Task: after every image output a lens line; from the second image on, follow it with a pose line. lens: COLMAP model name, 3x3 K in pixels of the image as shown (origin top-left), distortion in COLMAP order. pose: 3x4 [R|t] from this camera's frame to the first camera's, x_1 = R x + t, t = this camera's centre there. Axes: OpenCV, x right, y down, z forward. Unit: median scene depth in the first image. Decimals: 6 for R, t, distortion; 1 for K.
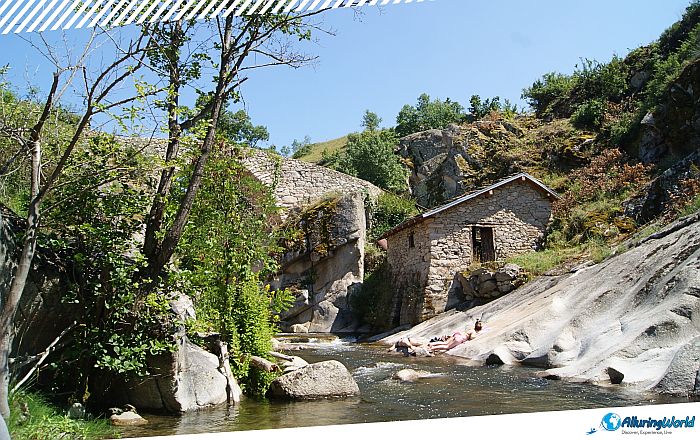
lens RADIAL K [[547.5, 0, 351.5], [0, 547.5, 152.6], [0, 0, 1]] dist [-0.090119, 0.021363]
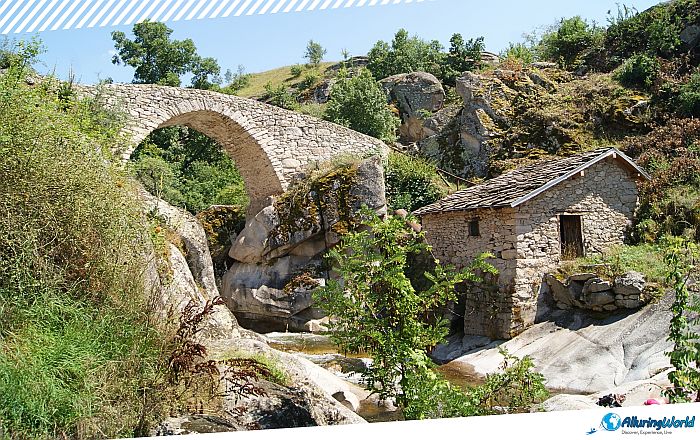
lens RADIAL K [[547.5, 0, 350.0], [0, 547.5, 151.3], [0, 0, 1]] dist [-0.090119, 0.021363]
pose [[0.987408, 0.011545, 0.157772, -0.169306], [-0.032102, 0.991205, 0.128380, -0.040954], [-0.154903, -0.131828, 0.979095, 0.216198]]
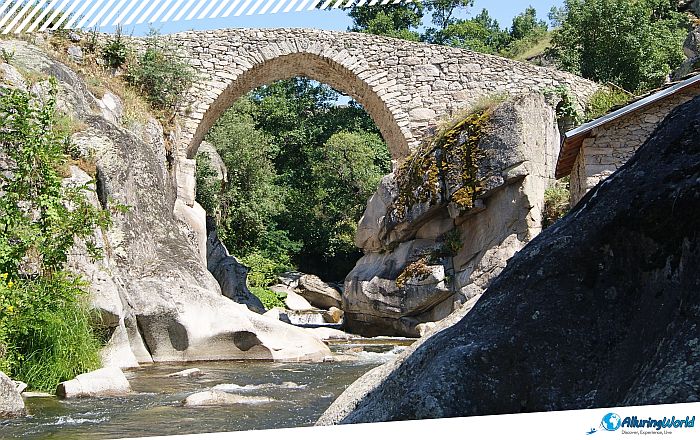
lens RADIAL K [[983.8, 0, 356.2], [0, 983.8, 145.8], [0, 0, 1]] dist [-0.034153, 0.000000]
pose [[0.924306, -0.049595, -0.378415, 0.237193], [0.097535, 0.989291, 0.108581, -0.001708], [0.368978, -0.137271, 0.919245, 0.002628]]
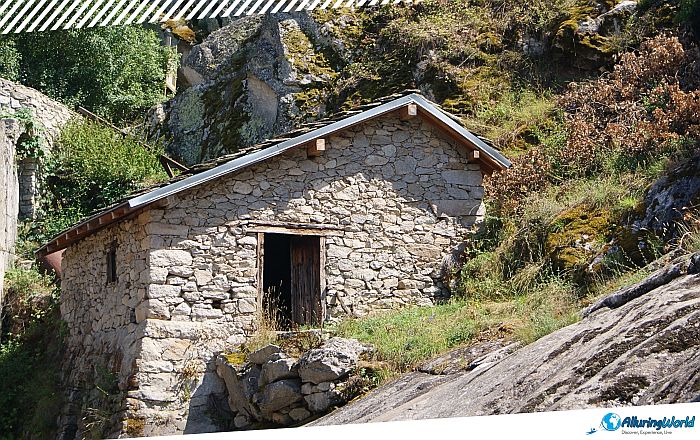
lens RADIAL K [[1593.3, 0, 334.8], [0, 1593.3, 155.8], [0, 0, 1]] dist [0.002833, 0.000000]
pose [[0.987599, 0.028478, 0.154396, 0.076508], [-0.046499, 0.992346, 0.114397, -0.036533], [-0.149956, -0.120158, 0.981364, -0.067041]]
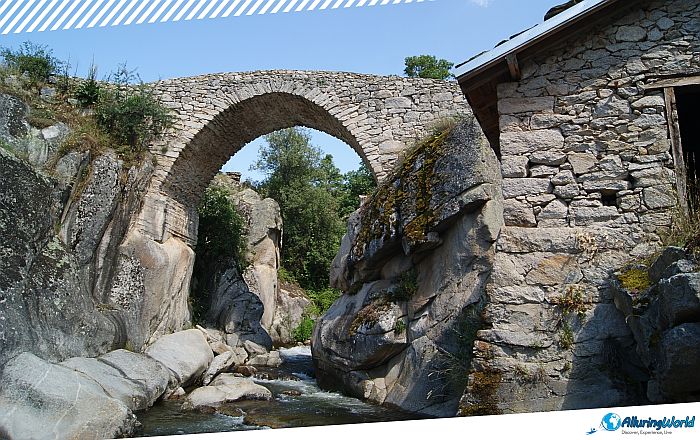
lens RADIAL K [[547.5, 0, 352.9], [0, 547.5, 152.5], [0, 0, 1]] dist [-0.090119, 0.021363]
pose [[0.813624, -0.132158, -0.566172, 0.184869], [0.126166, 0.990750, -0.049958, 0.125063], [0.567538, -0.030785, 0.822772, 0.563093]]
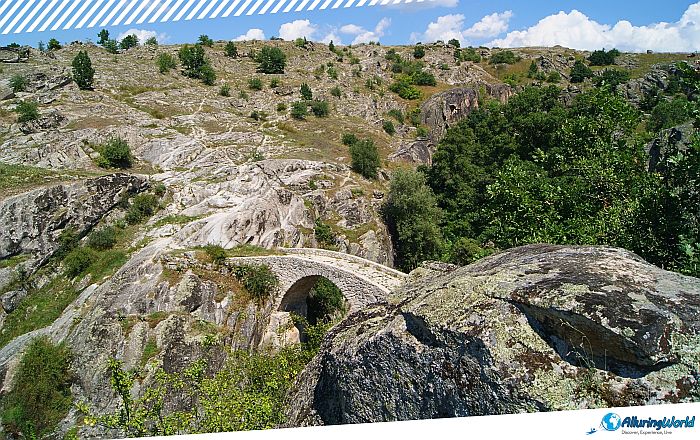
lens RADIAL K [[547.5, 0, 327.0], [0, 547.5, 156.2], [0, 0, 1]] dist [-0.090119, 0.021363]
pose [[0.404398, 0.092386, -0.909905, 0.887154], [0.215969, 0.957102, 0.193164, -0.499417], [0.888718, -0.274626, 0.367097, 0.673143]]
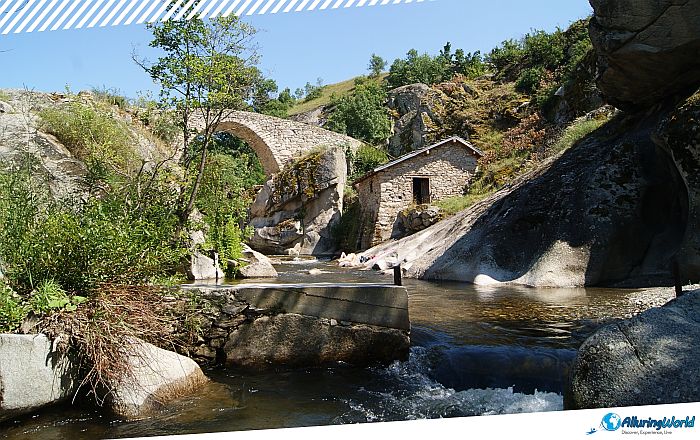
lens RADIAL K [[547.5, 0, 327.5], [0, 547.5, 151.2], [0, 0, 1]] dist [-0.090119, 0.021363]
pose [[0.996144, -0.012054, -0.086905, 0.102135], [0.022741, 0.992139, 0.123059, -0.078050], [0.084738, -0.124561, 0.988587, -0.268106]]
